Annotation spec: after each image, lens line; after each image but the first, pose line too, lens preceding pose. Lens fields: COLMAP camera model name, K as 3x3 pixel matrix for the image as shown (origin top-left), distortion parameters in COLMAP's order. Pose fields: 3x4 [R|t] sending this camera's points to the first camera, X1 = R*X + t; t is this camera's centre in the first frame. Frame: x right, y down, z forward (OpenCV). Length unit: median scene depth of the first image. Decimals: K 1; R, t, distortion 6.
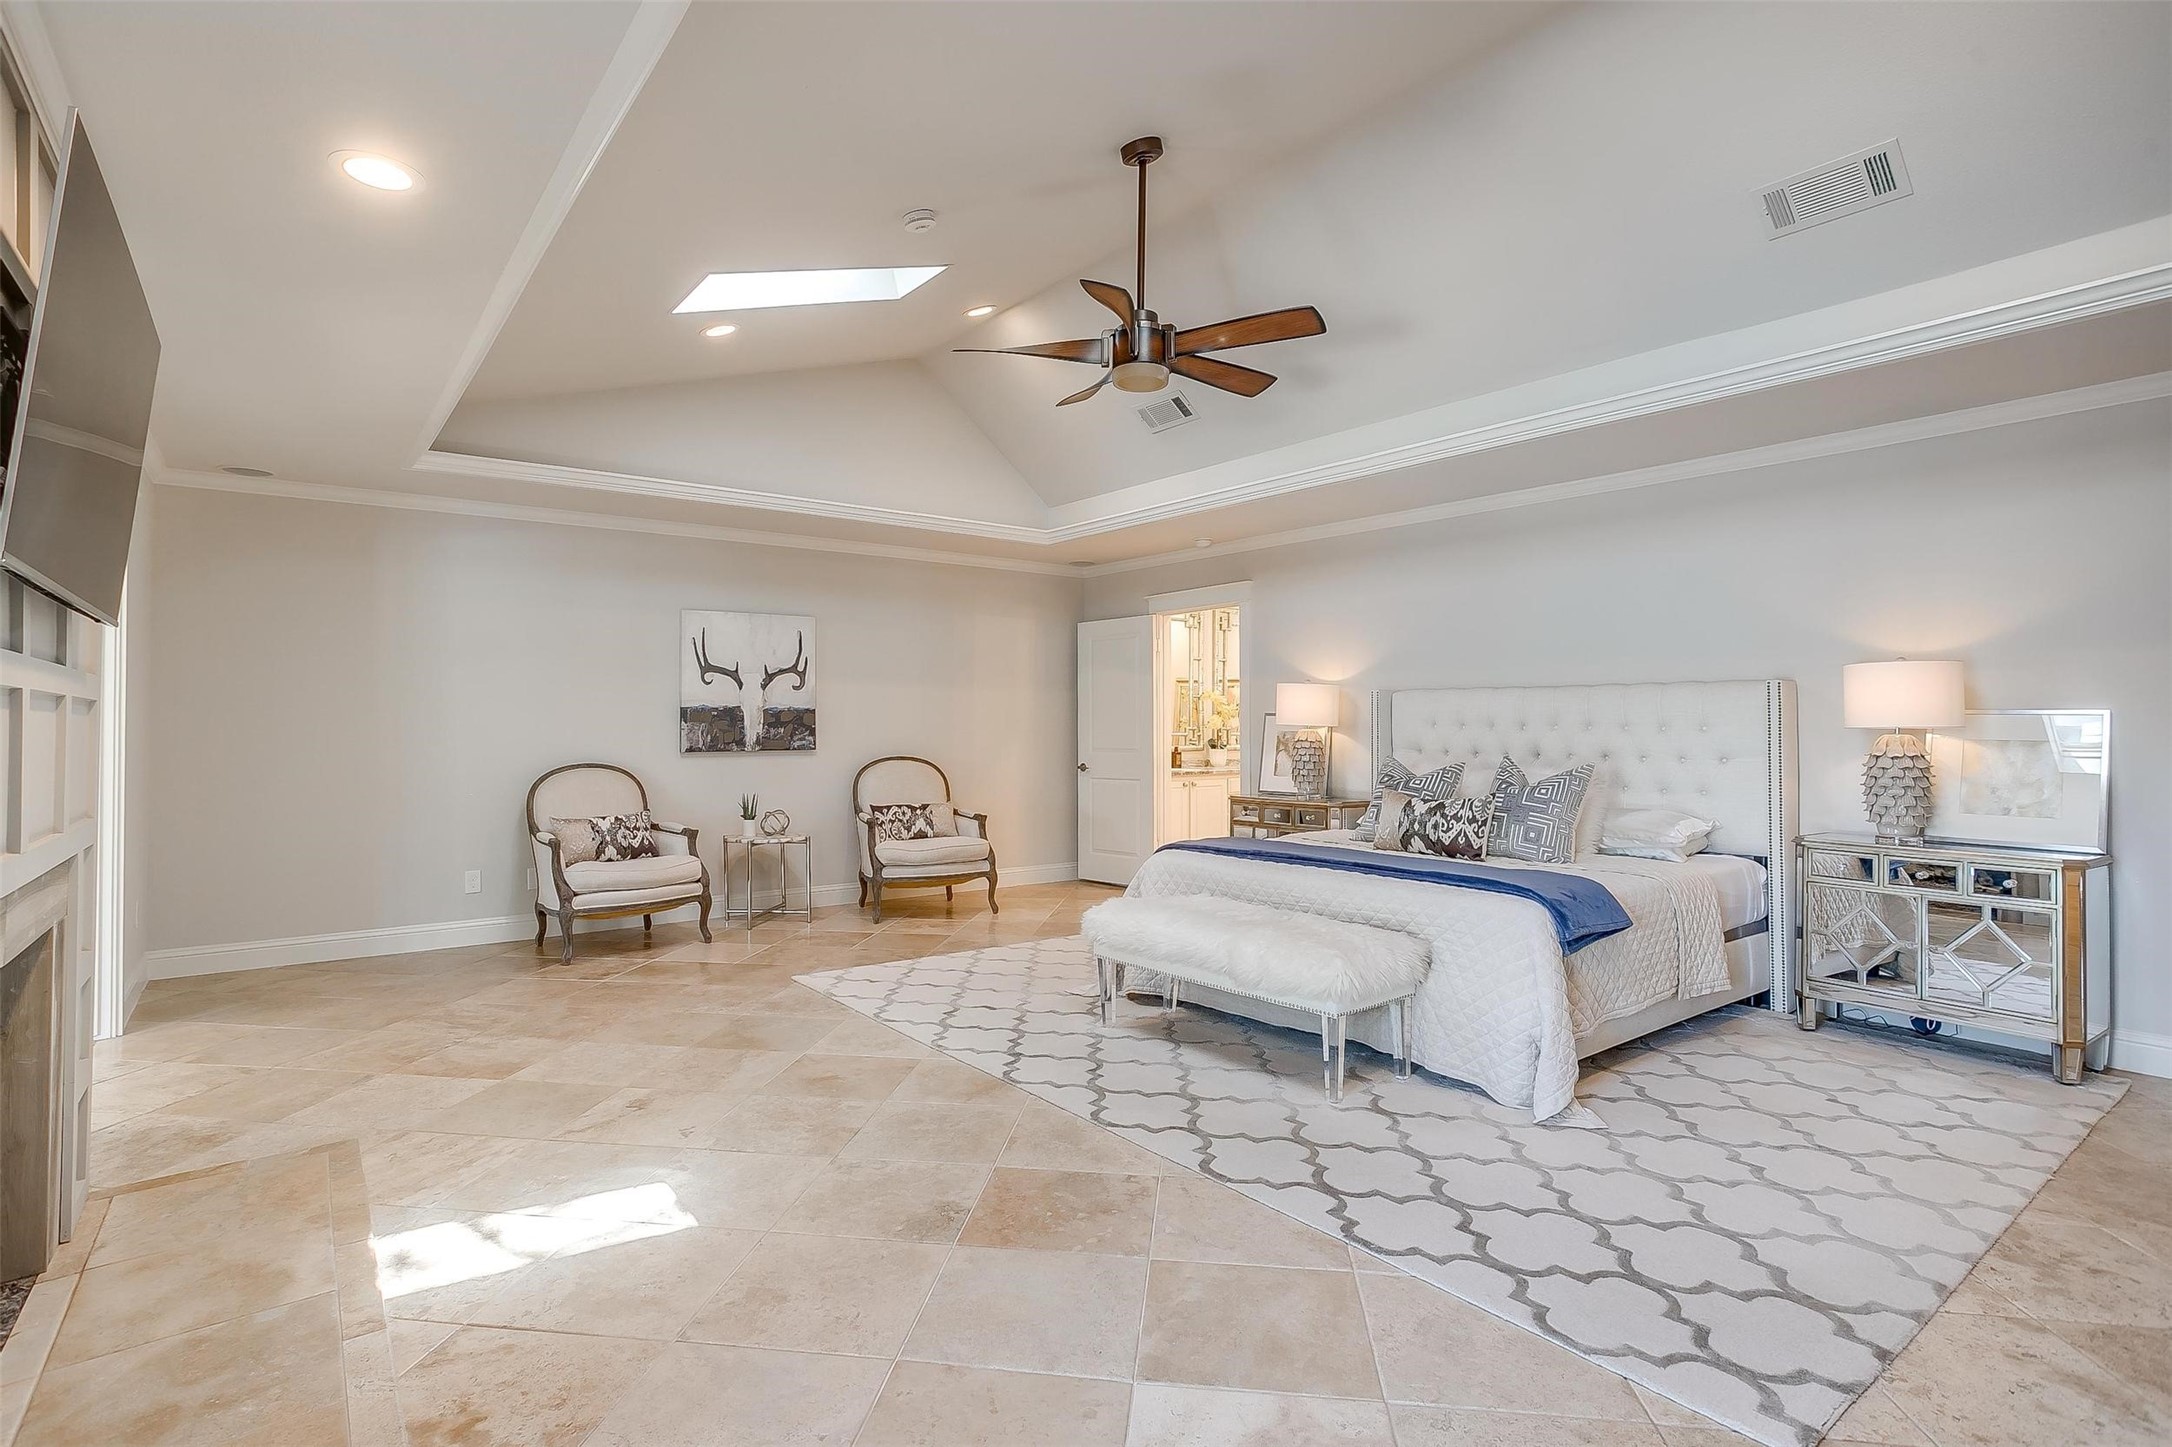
lens RADIAL K [[1069.4, 0, 1071.6], [0, 1069.4, 725.6], [0, 0, 1]] dist [-0.055586, 0.036810]
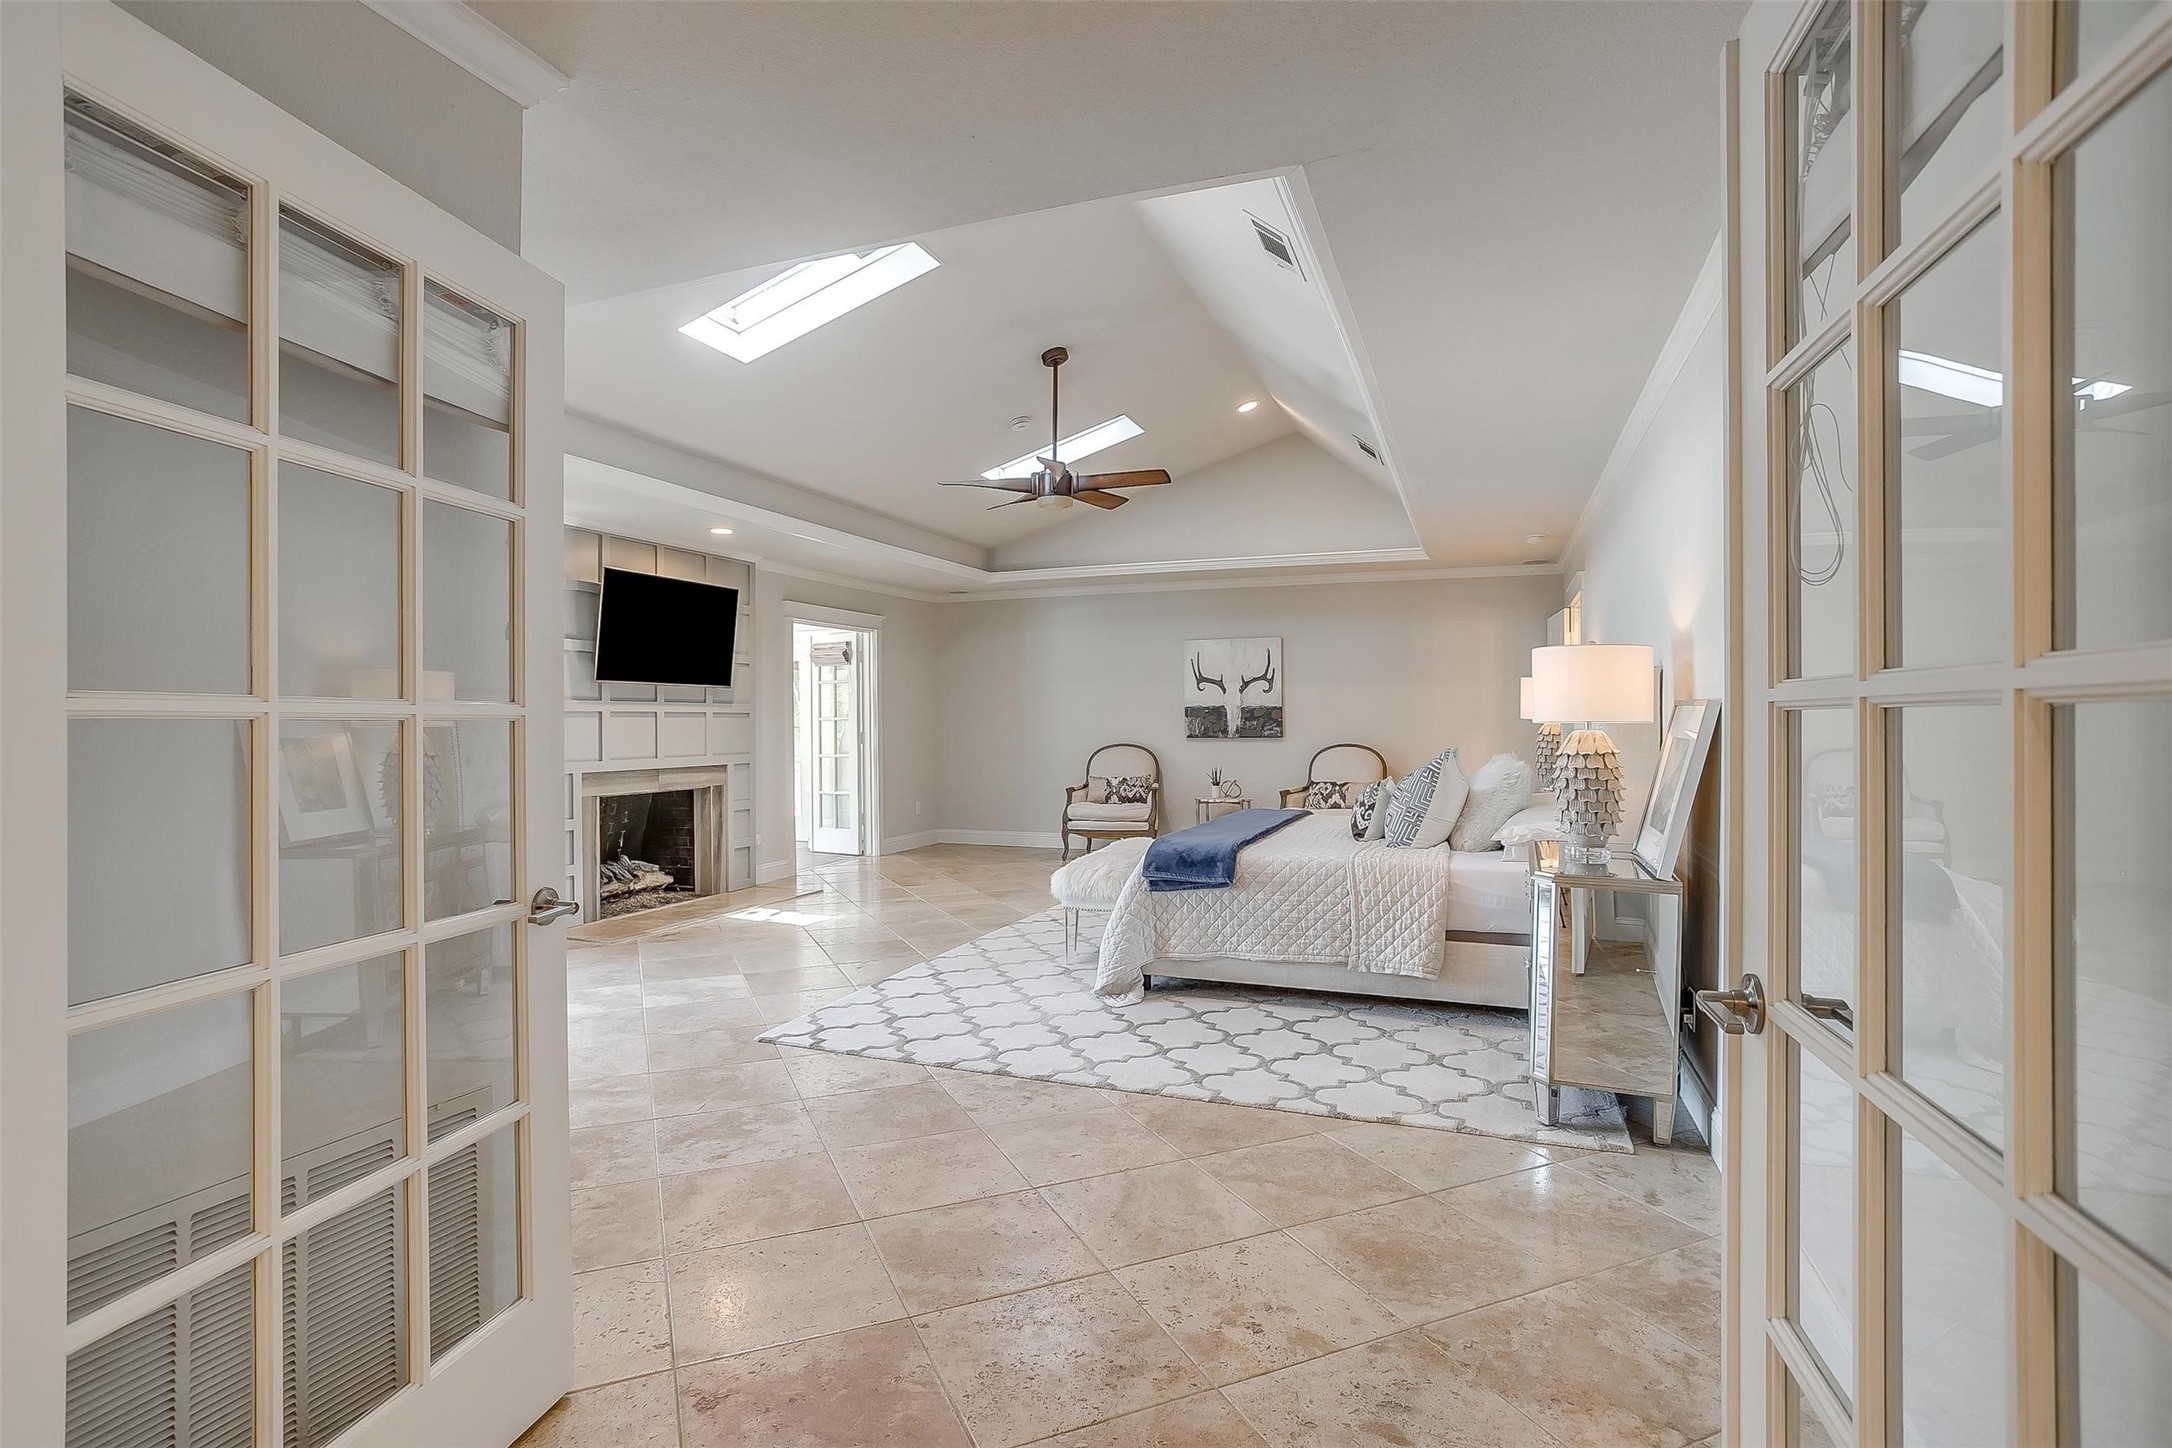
lens RADIAL K [[1069.4, 0, 1071.6], [0, 1069.4, 726.1], [0, 0, 1]] dist [-0.055586, 0.036810]
pose [[0.506384, 0.003319, -0.862302, 0.812742], [0.004897, 0.999965, 0.006725, -0.001690], [0.862294, -0.007628, 0.506351, 0.110732]]
